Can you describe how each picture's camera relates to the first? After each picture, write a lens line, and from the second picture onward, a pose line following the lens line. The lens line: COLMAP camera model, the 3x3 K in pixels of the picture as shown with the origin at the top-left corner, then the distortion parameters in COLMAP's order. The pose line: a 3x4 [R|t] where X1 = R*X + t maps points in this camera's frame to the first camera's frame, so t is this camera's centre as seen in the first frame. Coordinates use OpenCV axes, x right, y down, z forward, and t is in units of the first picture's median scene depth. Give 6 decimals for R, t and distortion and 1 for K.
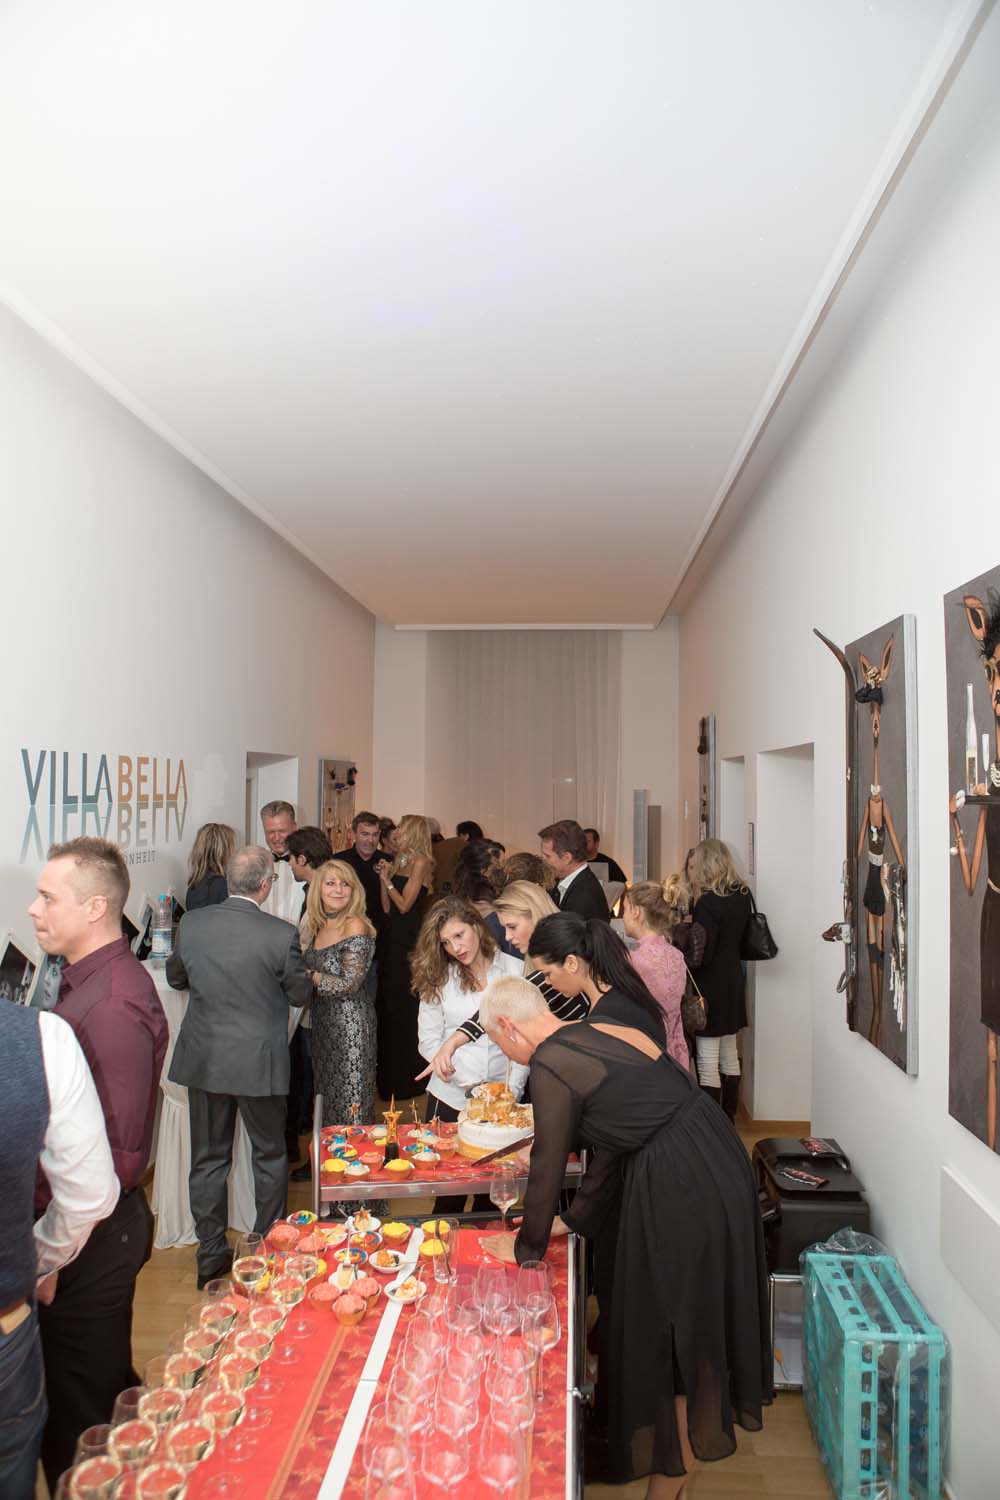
lens RADIAL K [[1049.7, 0, 500.0], [0, 1049.7, 750.0], [0, 0, 1]] dist [-0.060178, 0.002544]
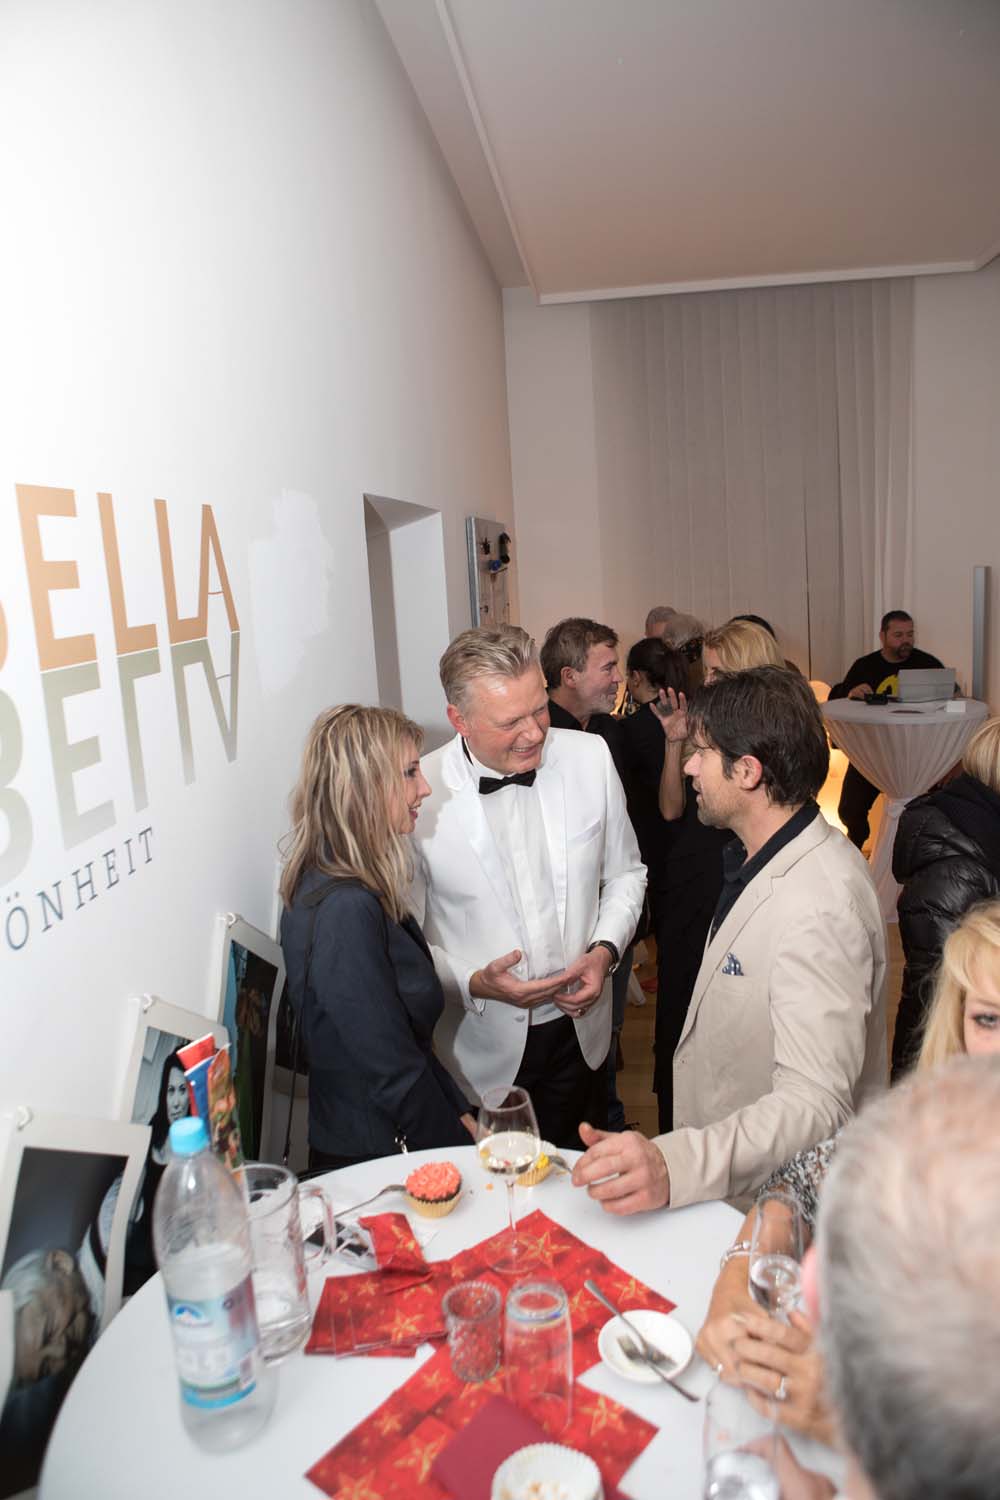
lens RADIAL K [[1049.7, 0, 500.0], [0, 1049.7, 750.0], [0, 0, 1]] dist [-0.060178, 0.002544]
pose [[0.996716, -0.059982, -0.054405, -0.221367], [0.070108, 0.975394, 0.209025, 0.023583], [0.040528, -0.212153, 0.976396, 0.738550]]
